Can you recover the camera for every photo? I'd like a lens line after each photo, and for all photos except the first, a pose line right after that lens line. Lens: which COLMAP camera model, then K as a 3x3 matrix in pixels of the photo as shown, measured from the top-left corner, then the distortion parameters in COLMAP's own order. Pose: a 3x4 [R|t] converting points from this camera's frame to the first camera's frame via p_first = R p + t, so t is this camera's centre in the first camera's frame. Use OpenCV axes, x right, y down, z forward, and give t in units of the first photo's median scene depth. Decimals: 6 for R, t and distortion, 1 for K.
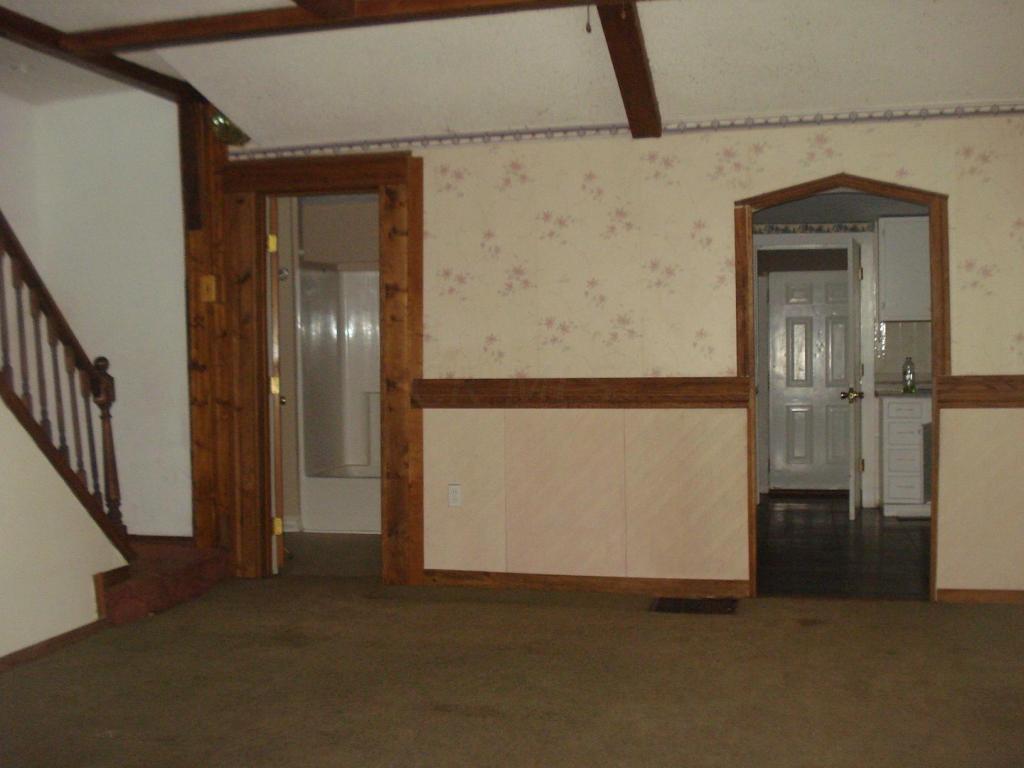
lens RADIAL K [[1153.1, 0, 508.9], [0, 1153.1, 380.1], [0, 0, 1]] dist [-0.101143, 0.000000]
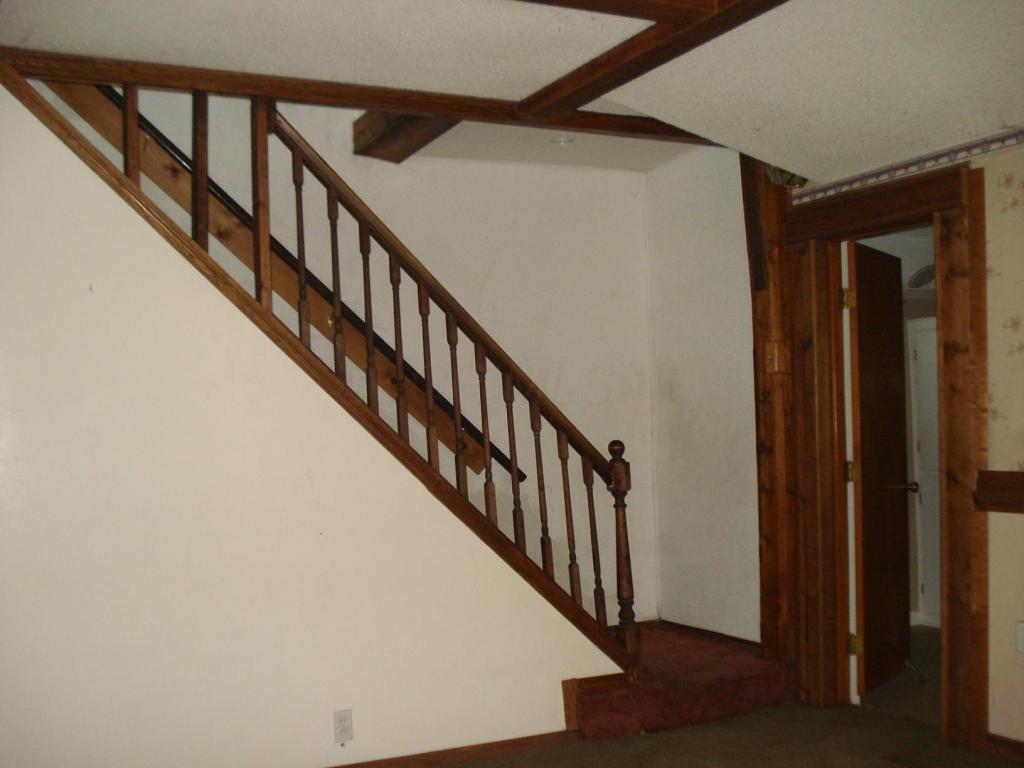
lens RADIAL K [[1153.1, 0, 512.2], [0, 1153.1, 390.2], [0, 0, 1]] dist [-0.101143, 0.000000]
pose [[0.653948, -0.025287, -0.756117, 0.268810], [-0.001267, 0.999403, -0.034518, -0.026705], [0.756538, 0.023531, 0.653526, 0.303426]]
